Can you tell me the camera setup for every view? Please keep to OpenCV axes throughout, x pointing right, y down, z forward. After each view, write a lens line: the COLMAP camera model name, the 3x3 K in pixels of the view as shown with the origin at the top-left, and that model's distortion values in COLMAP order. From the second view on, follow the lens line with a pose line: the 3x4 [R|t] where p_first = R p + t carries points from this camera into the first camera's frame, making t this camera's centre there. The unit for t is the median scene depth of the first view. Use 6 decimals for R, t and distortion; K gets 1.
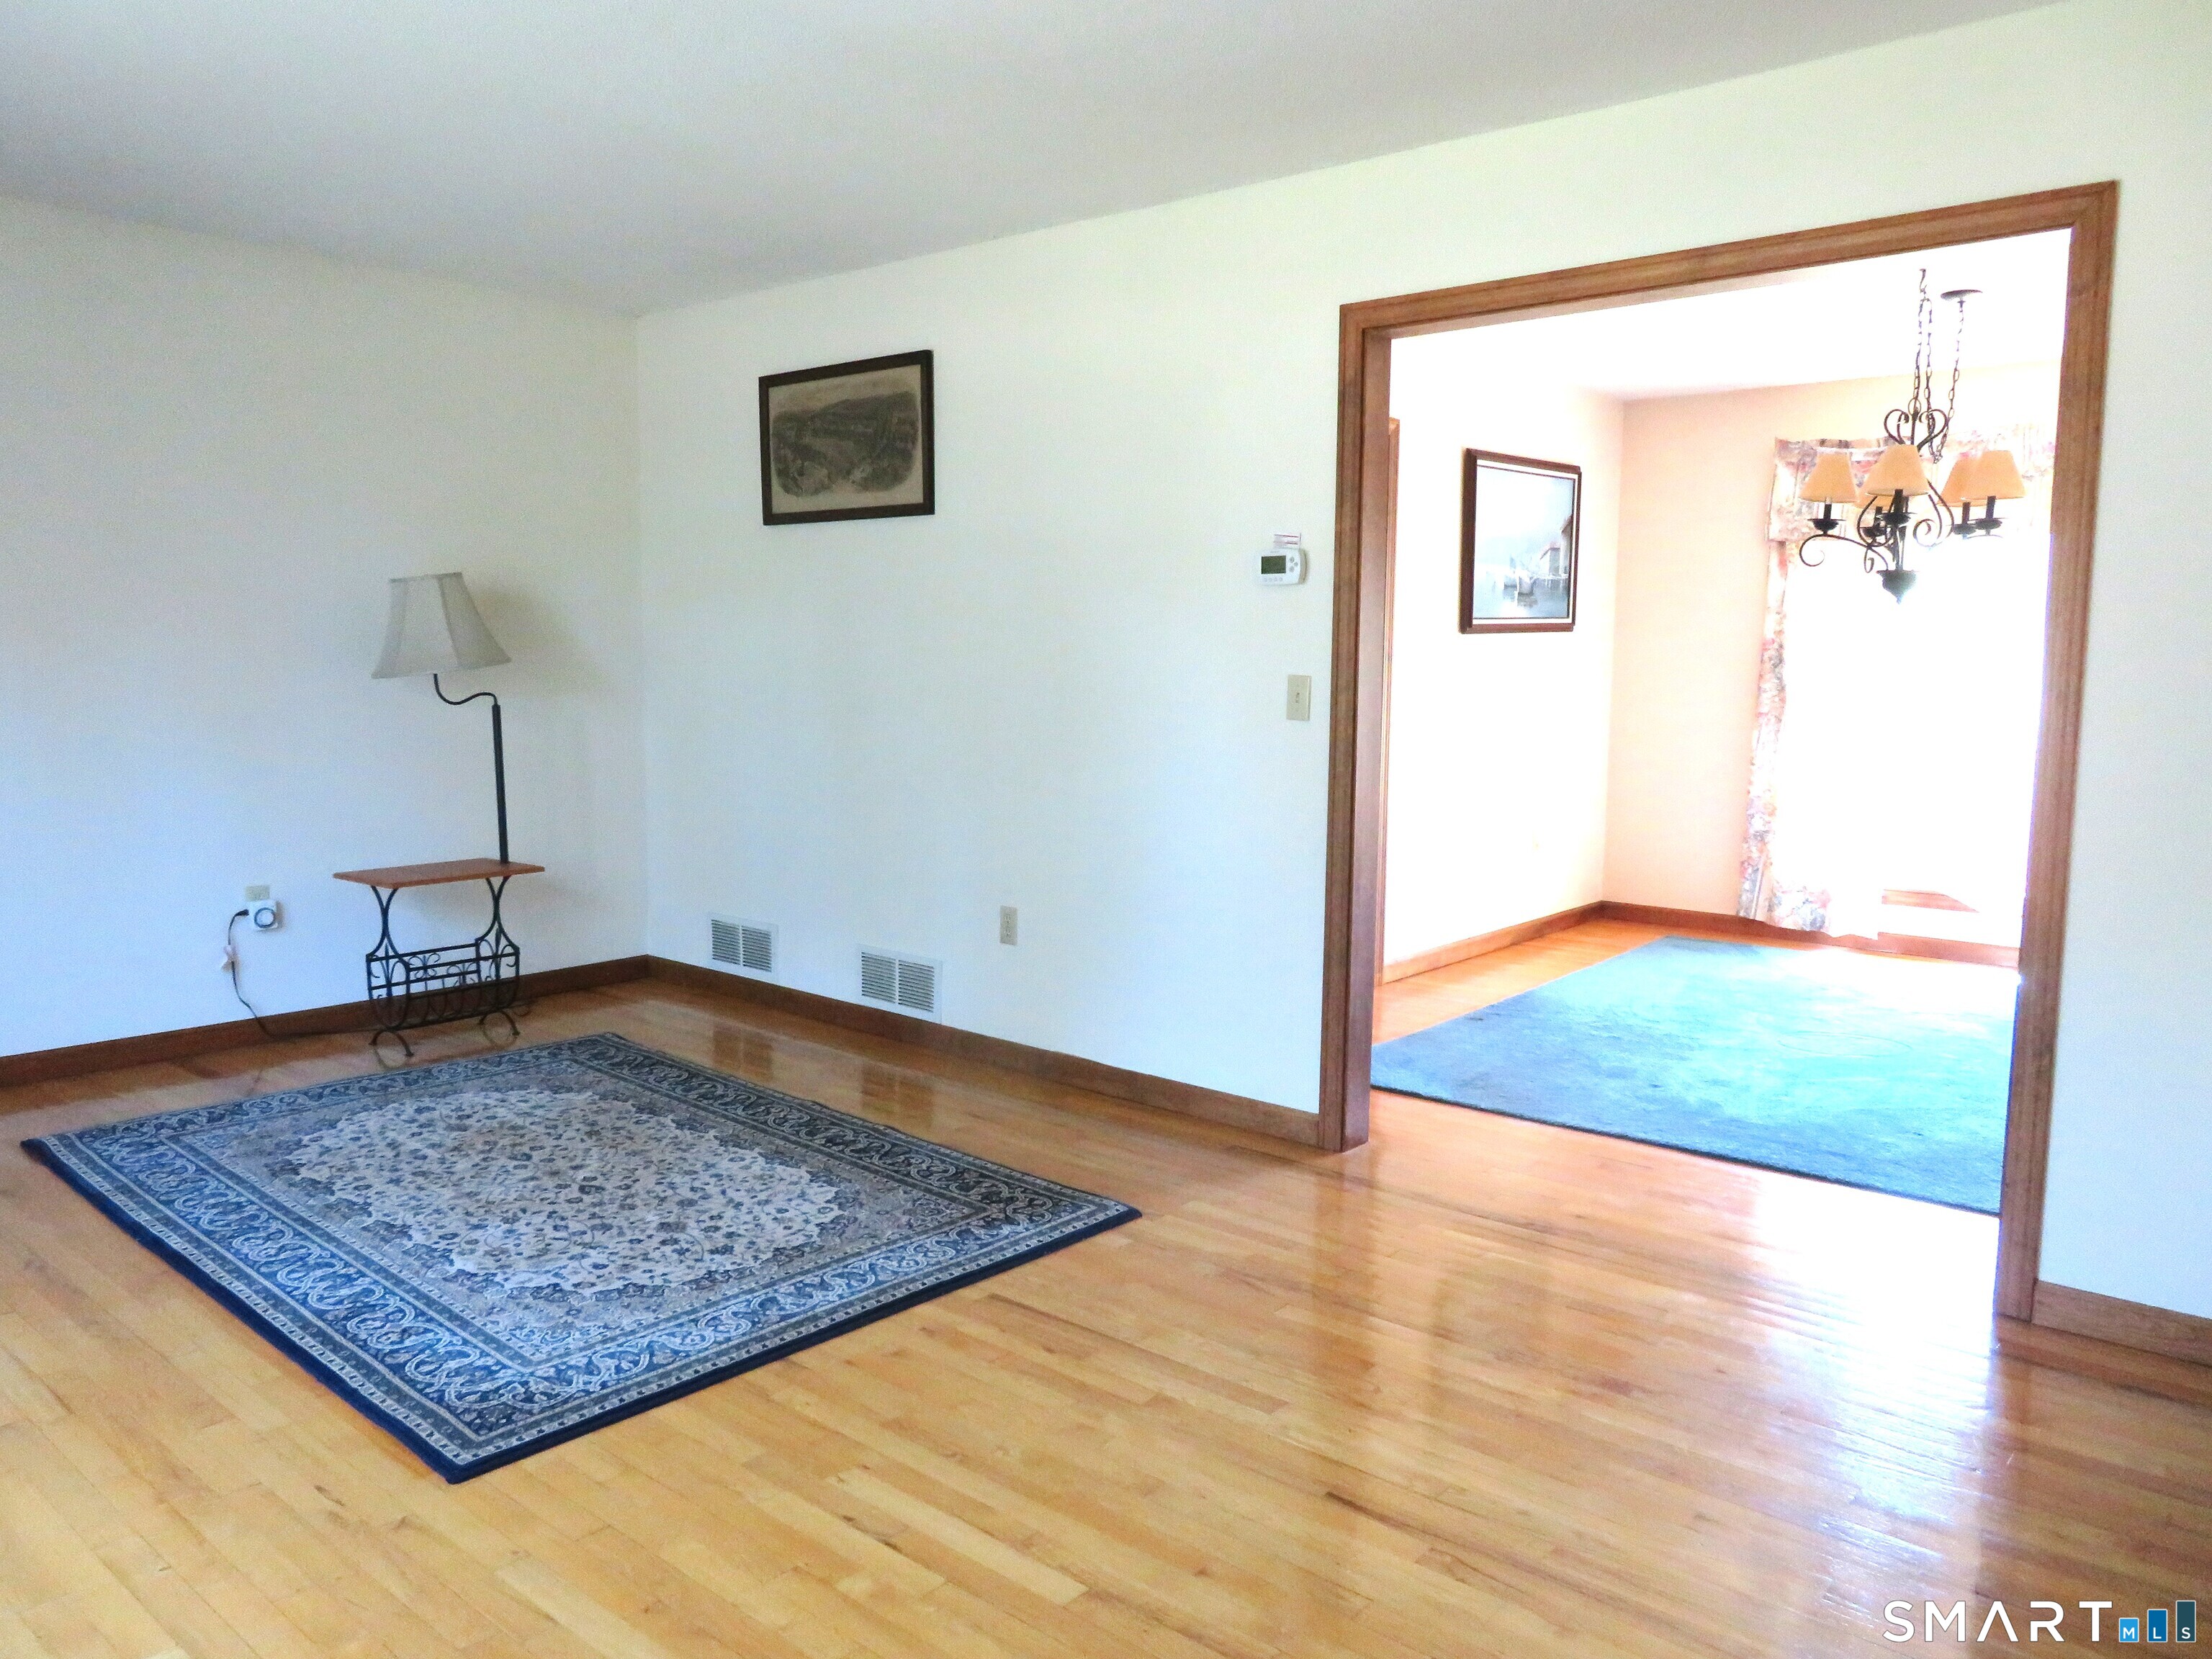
lens RADIAL K [[1863.8, 0, 1106.0], [0, 1863.8, 829.5], [0, 0, 1]] dist [0.005420, 0.013459]
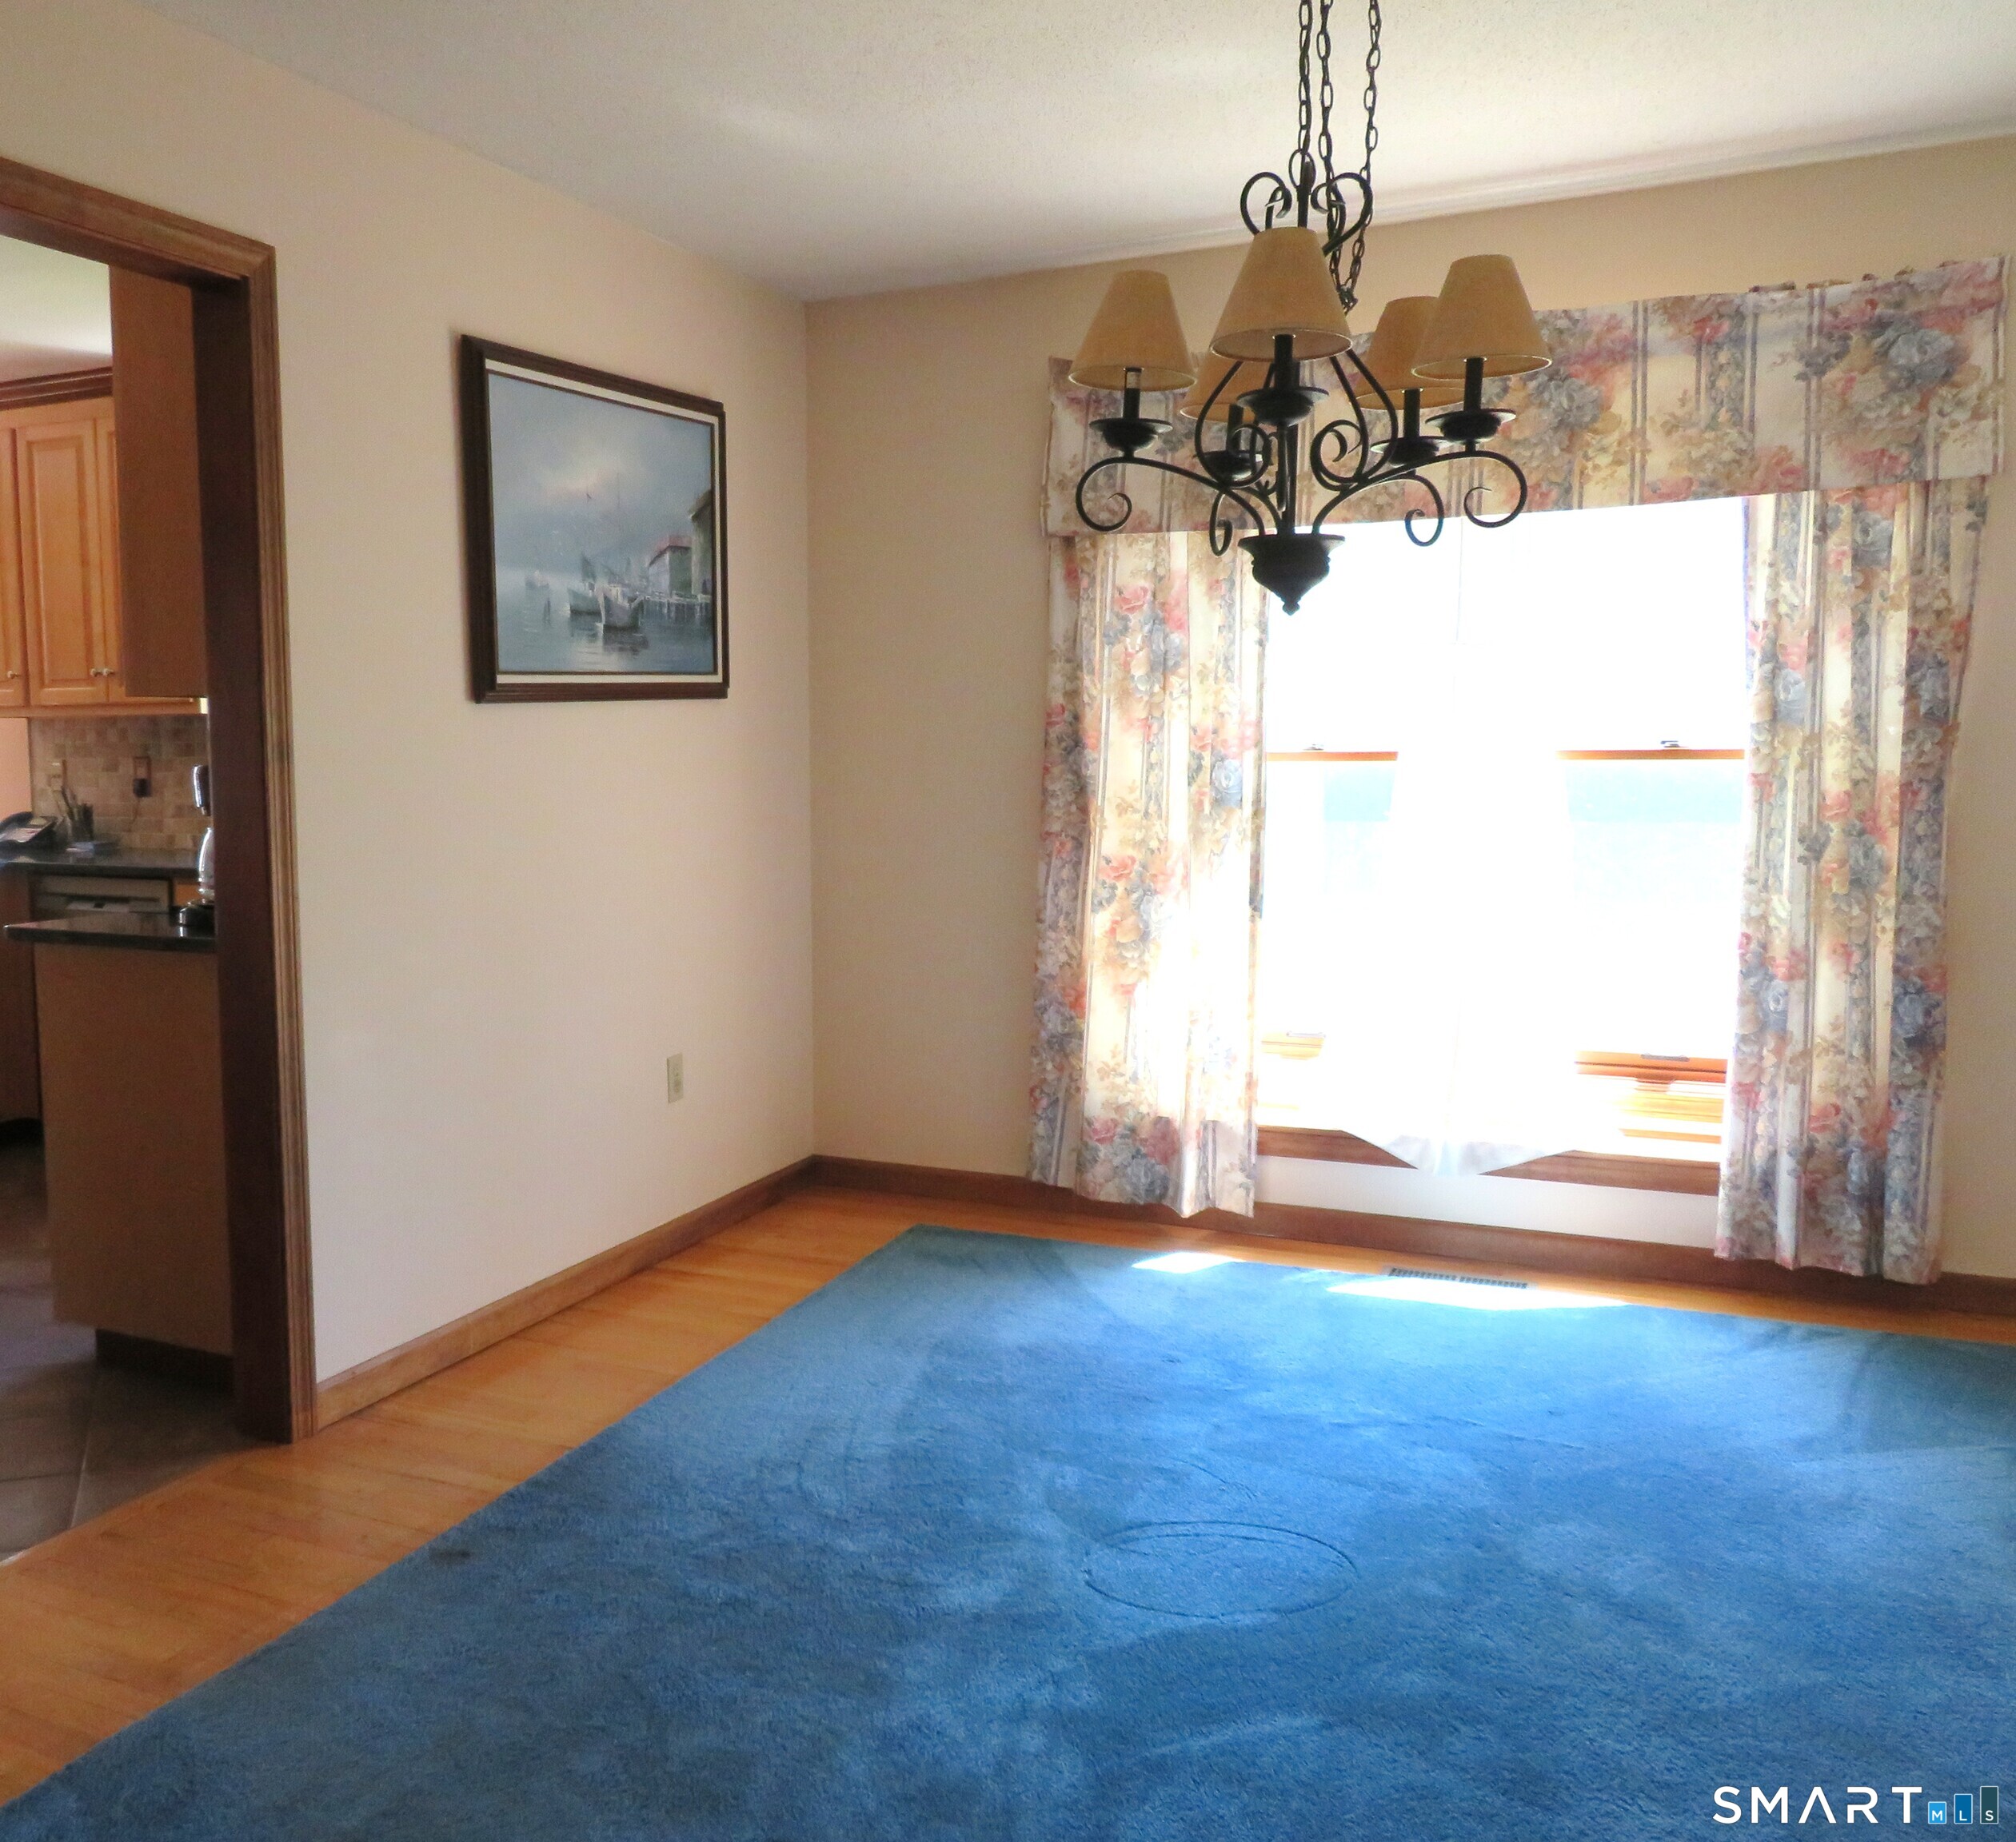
lens RADIAL K [[2065.7, 0, 1008.0], [0, 2065.7, 921.0], [0, 0, 1]] dist [-0.000977, 0.002200]
pose [[0.956346, -0.045008, 0.288751, 0.156258], [0.046978, 0.998896, 0.000106, -0.036754], [-0.288437, 0.013464, 0.957404, 0.399167]]
